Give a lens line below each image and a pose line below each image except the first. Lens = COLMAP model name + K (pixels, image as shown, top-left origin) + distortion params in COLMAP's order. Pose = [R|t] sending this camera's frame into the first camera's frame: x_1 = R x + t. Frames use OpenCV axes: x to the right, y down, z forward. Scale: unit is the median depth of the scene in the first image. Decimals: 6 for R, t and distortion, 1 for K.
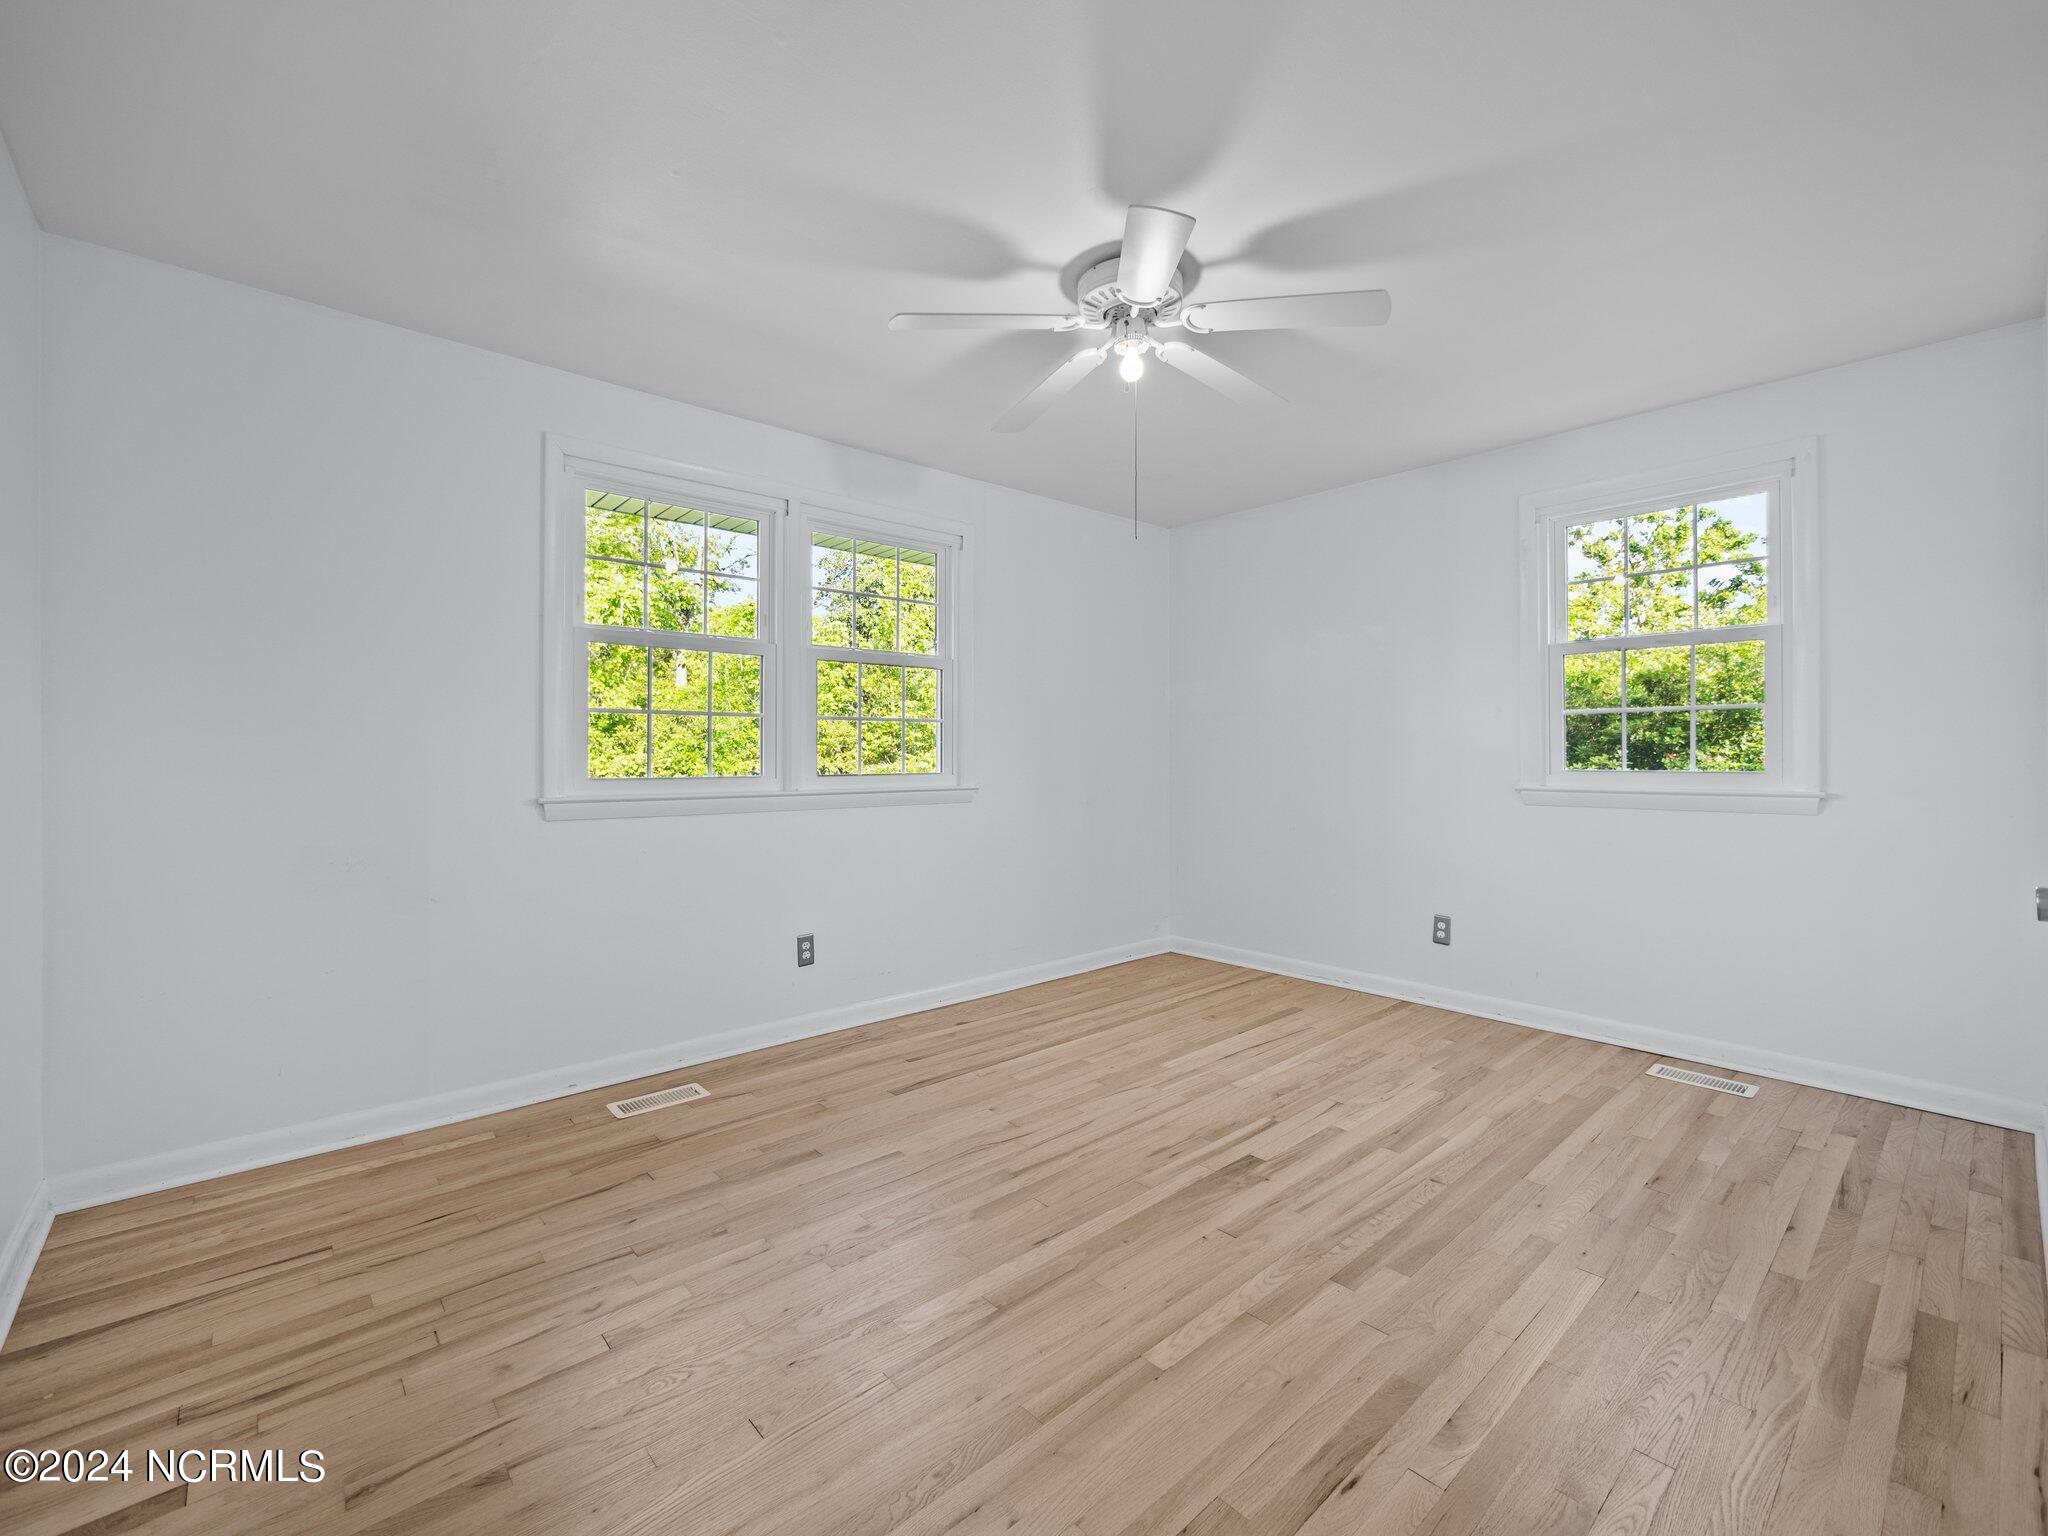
lens RADIAL K [[867.8, 0, 1022.2], [0, 867.8, 755.6], [0, 0, 1]] dist [-0.000514, 0.001168]
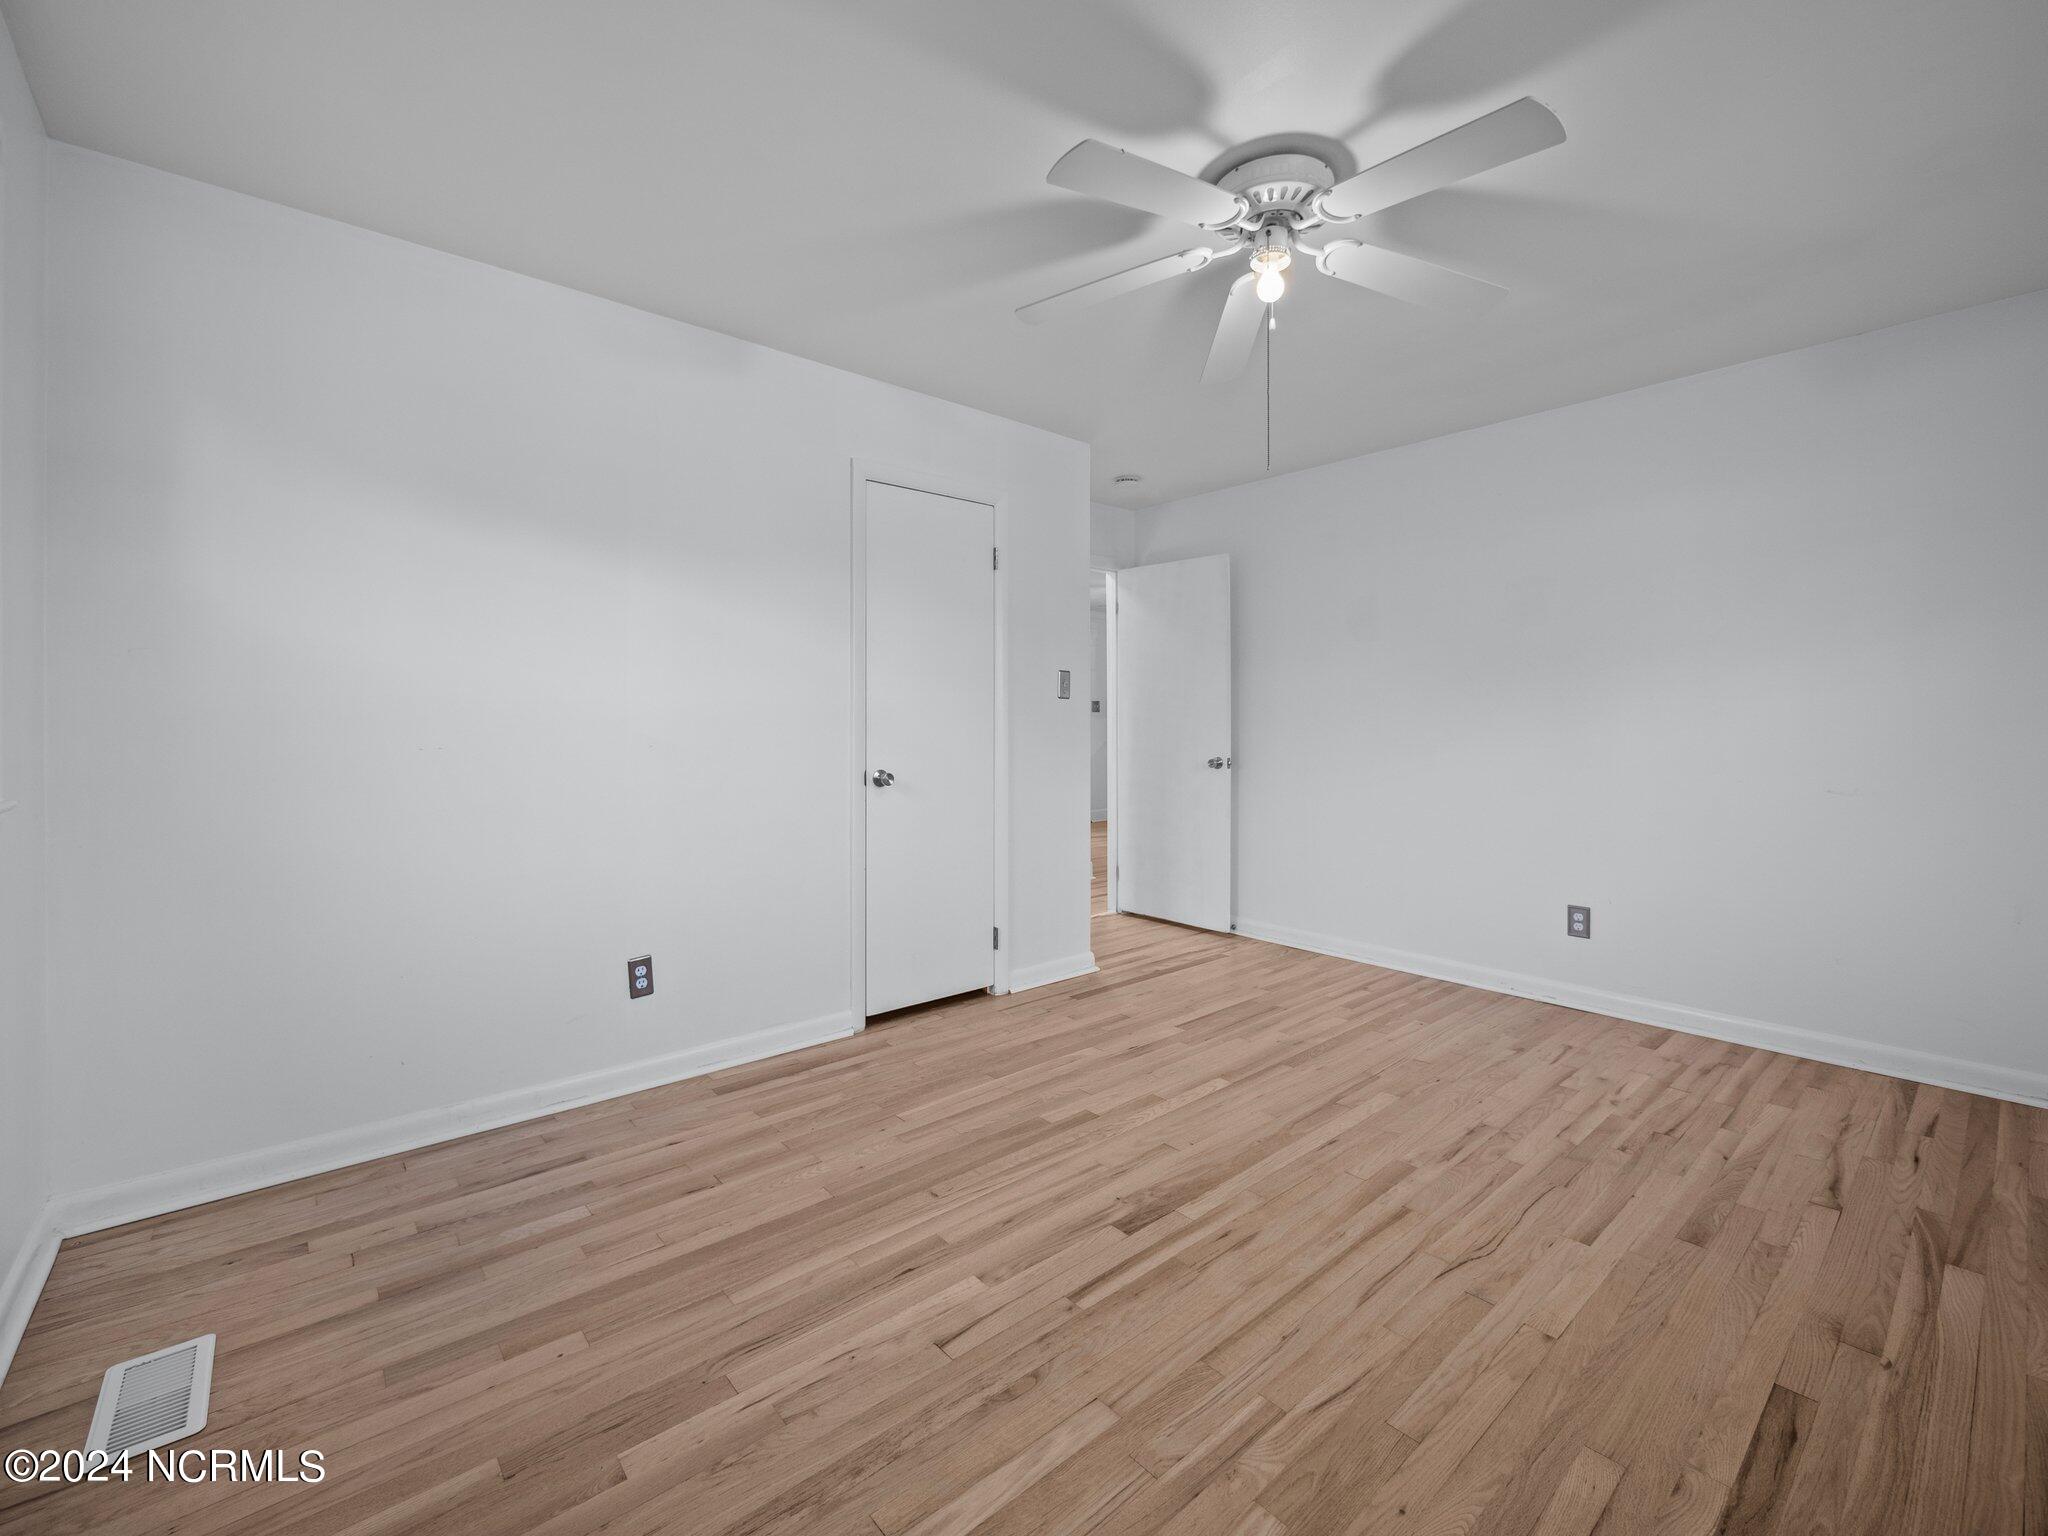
lens RADIAL K [[867.8, 0, 1027.9], [0, 867.8, 754.7], [0, 0, 1]] dist [-0.000514, 0.001168]
pose [[-0.999965, 0.001674, 0.008190, 0.409452], [0.002016, 0.999121, 0.041868, -0.008950], [-0.008113, 0.041883, -0.999090, 2.092322]]
